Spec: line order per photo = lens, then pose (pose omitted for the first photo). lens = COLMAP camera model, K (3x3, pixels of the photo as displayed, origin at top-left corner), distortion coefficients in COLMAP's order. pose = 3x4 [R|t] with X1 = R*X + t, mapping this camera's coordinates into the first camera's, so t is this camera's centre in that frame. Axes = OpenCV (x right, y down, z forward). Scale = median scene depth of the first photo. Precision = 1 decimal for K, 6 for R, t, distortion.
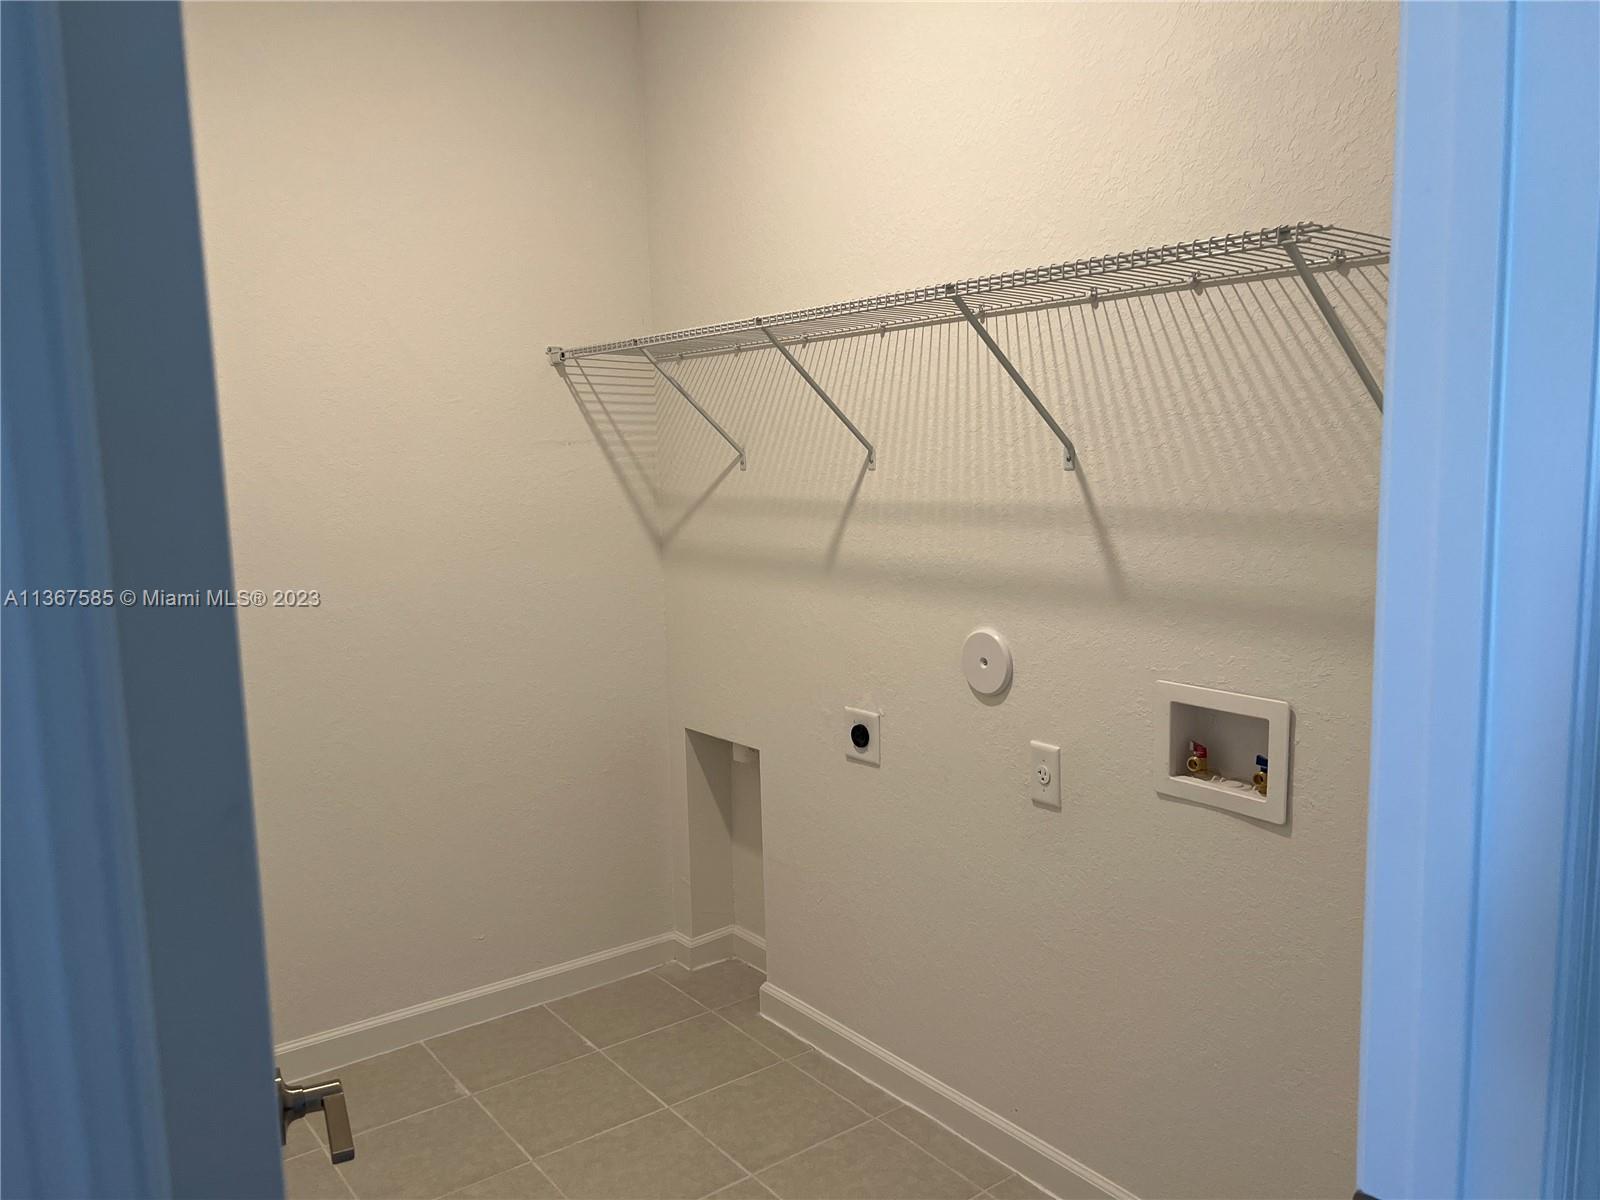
lens RADIAL K [[1215.4, 0, 800.0], [0, 1215.4, 600.0], [0, 0, 1]] dist [0.192255, -0.315474]
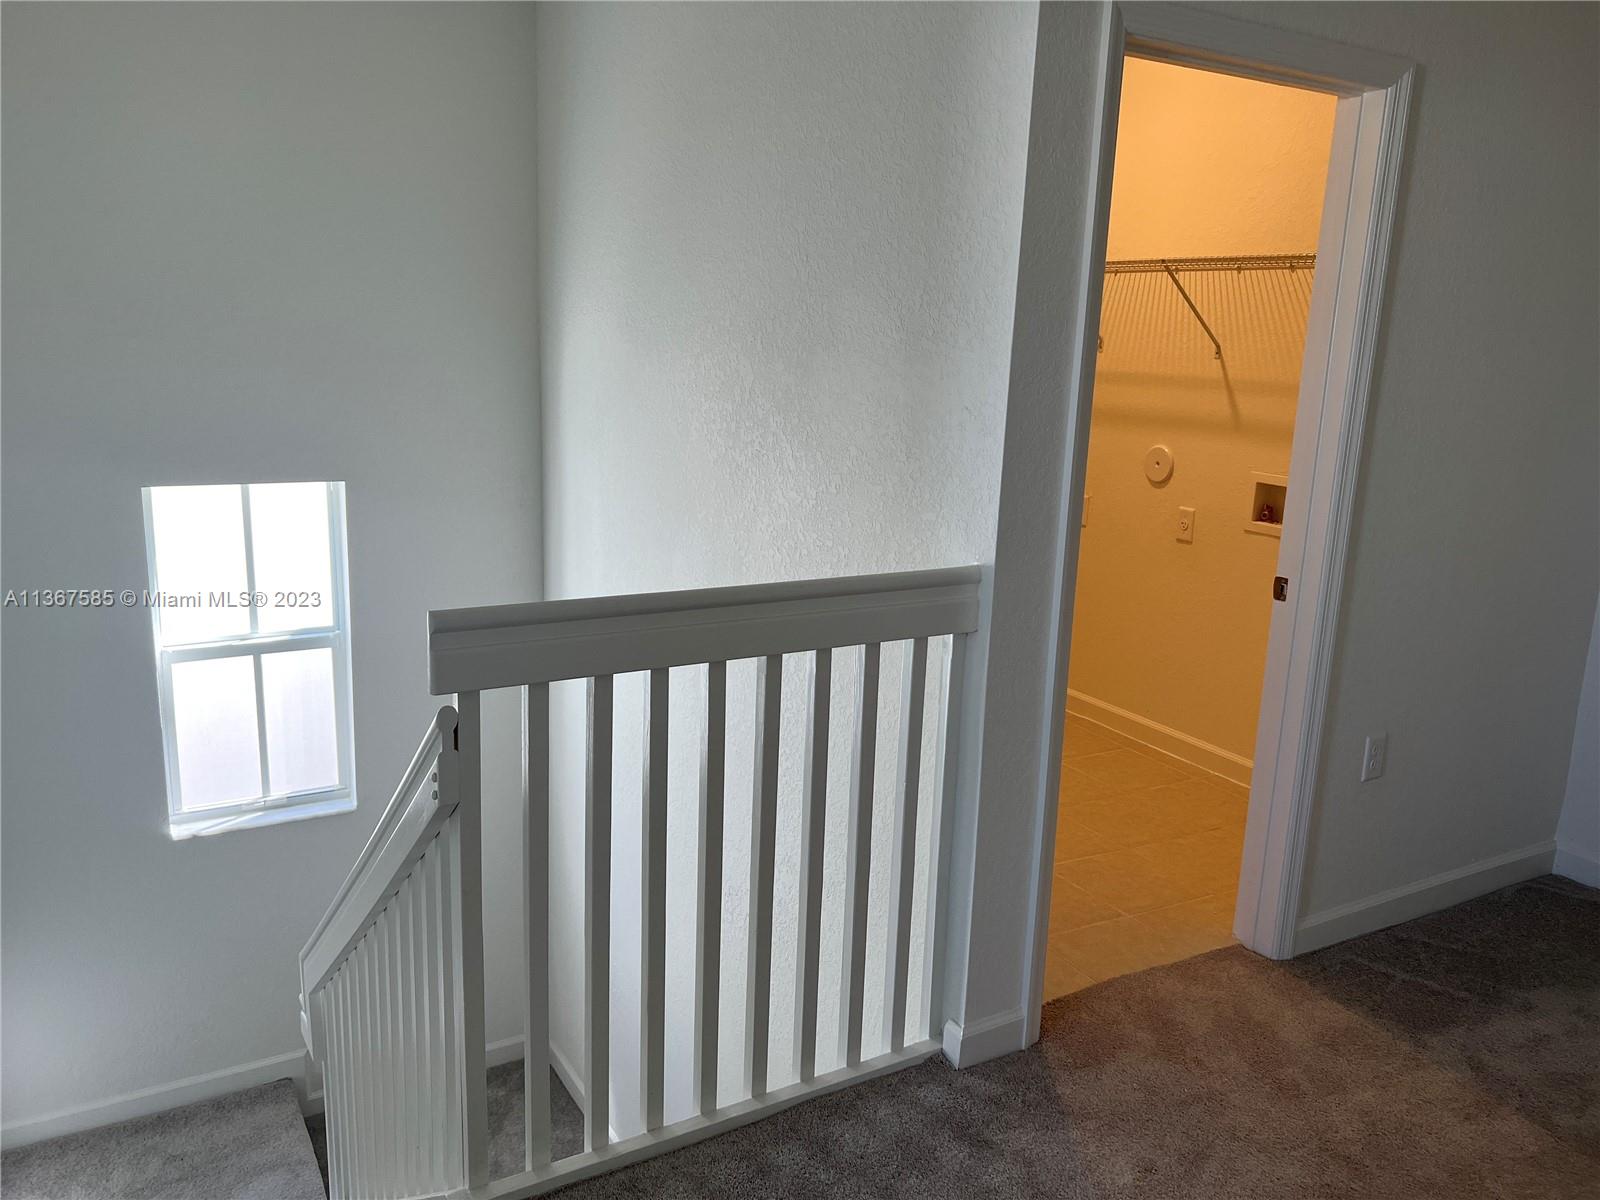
lens RADIAL K [[1208.7, 0, 800.0], [0, 1208.7, 600.0], [0, 0, 1]] dist [0.060934, 0.000063]
pose [[0.992310, 0.076424, -0.097368, -0.206593], [-0.065903, 0.992068, 0.107038, 0.104356], [0.104776, -0.099798, 0.989476, -0.965906]]
